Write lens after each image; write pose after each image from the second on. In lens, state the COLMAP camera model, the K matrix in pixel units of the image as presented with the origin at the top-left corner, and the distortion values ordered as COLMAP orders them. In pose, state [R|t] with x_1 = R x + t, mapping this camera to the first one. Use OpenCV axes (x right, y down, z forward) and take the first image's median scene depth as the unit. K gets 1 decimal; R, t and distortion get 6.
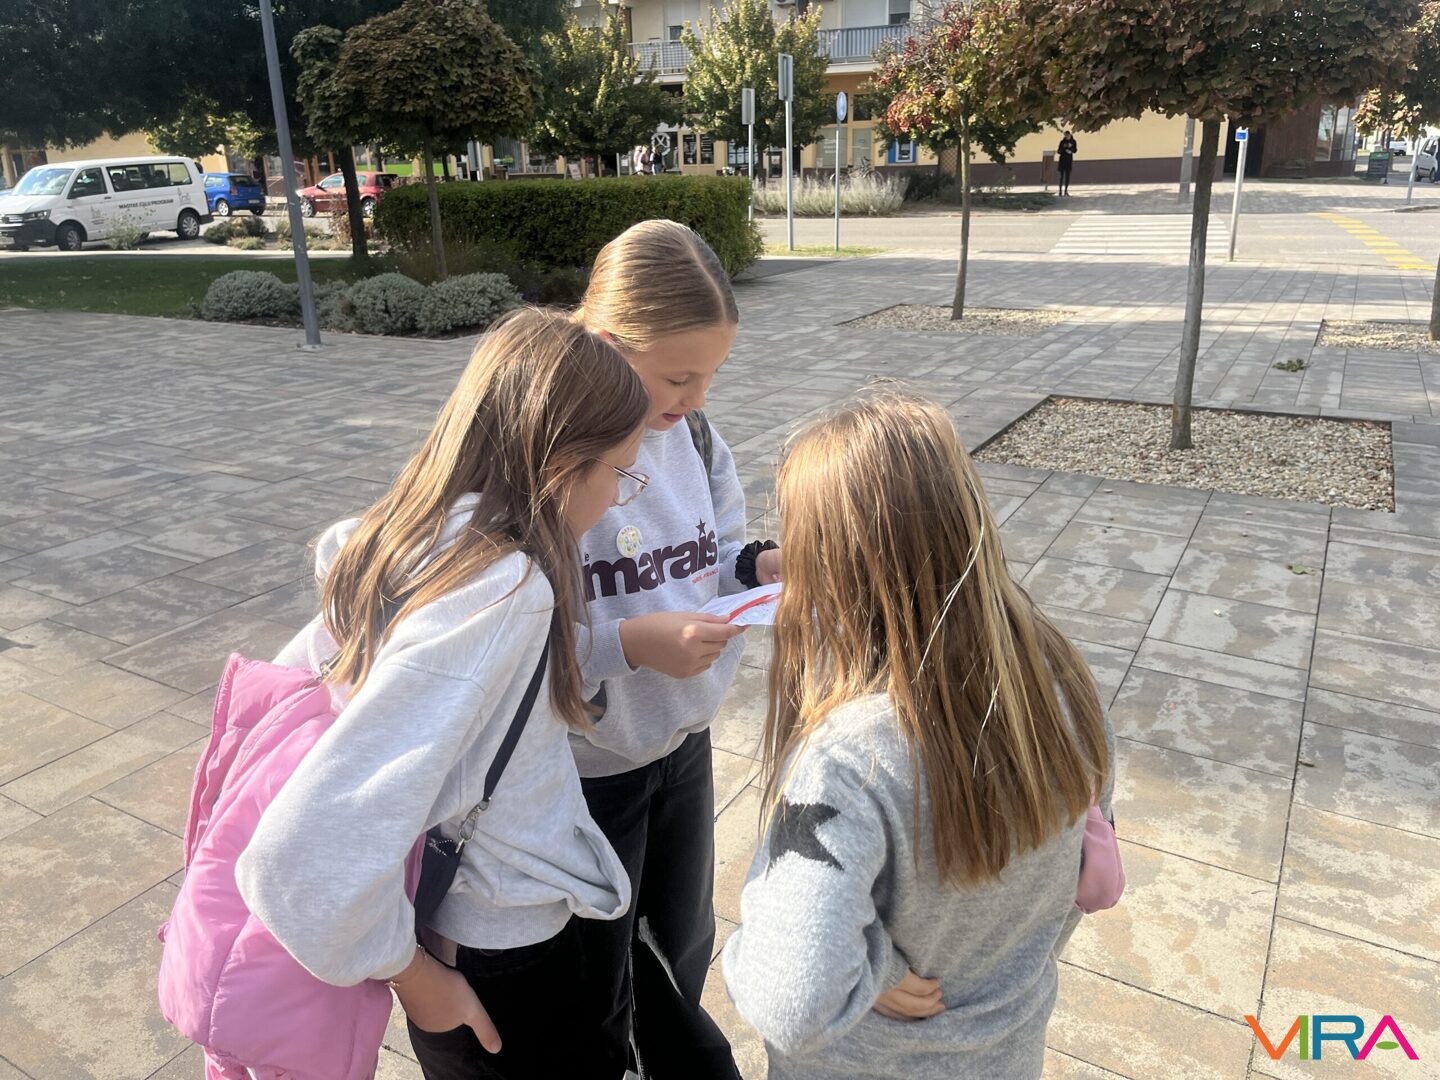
lens RADIAL K [[1109.1, 0, 723.7], [0, 1109.1, 502.0], [0, 0, 1]] dist [0.070772, -0.084123]
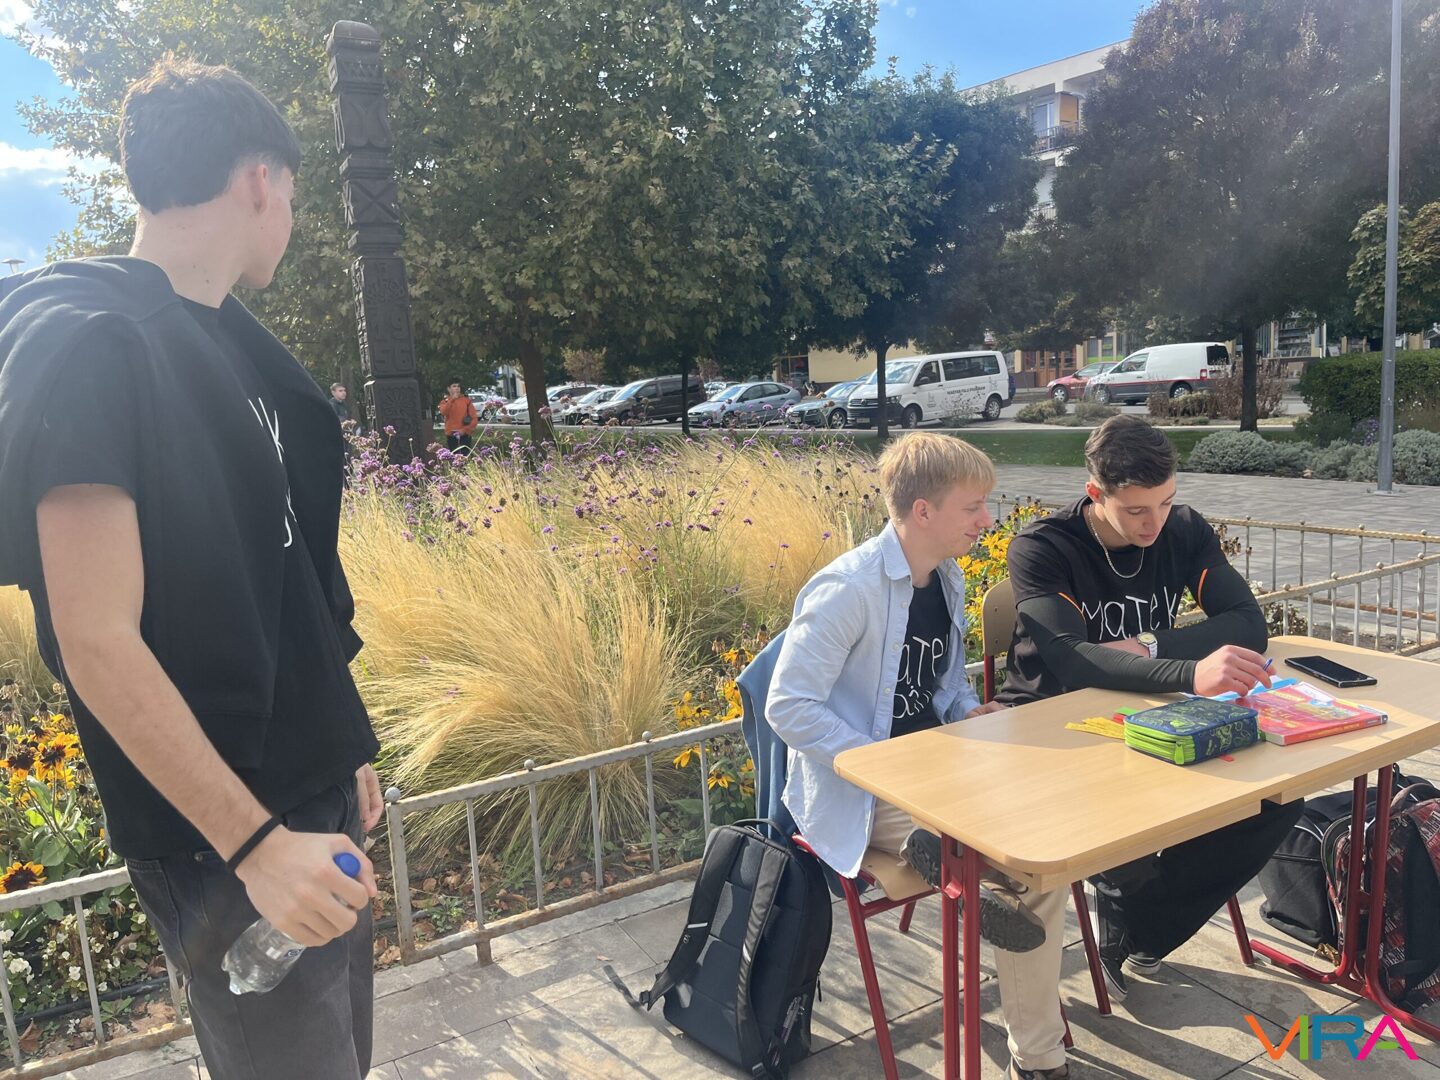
lens RADIAL K [[1098.5, 0, 692.9], [0, 1098.5, 539.9], [0, 0, 1]] dist [0.007388, 0.002705]
pose [[0.849876, 0.055167, -0.524087, -0.256476], [-0.125645, 0.987037, -0.099852, 0.061820], [0.511785, 0.150711, 0.845791, -0.137957]]
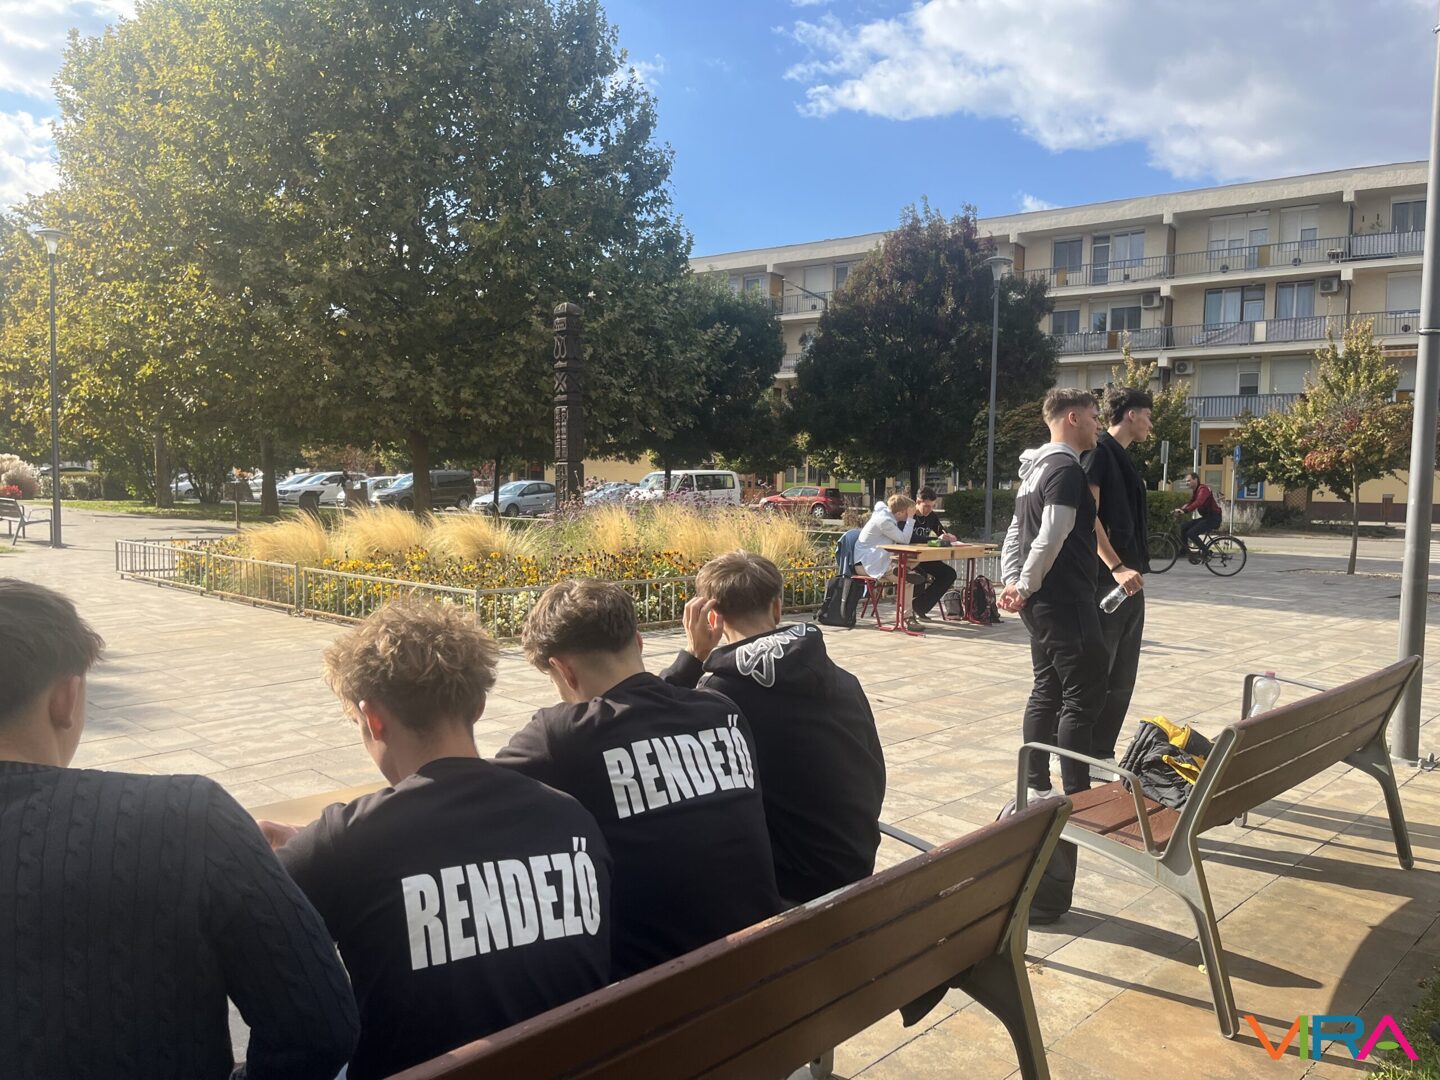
lens RADIAL K [[1108.9, 0, 721.9], [0, 1108.9, 544.7], [0, 0, 1]] dist [0.070887, -0.088602]
pose [[0.968698, 0.059229, -0.241075, -0.238938], [-0.116589, 0.965901, -0.231176, 0.230263], [0.219162, 0.252047, 0.942571, -0.646971]]
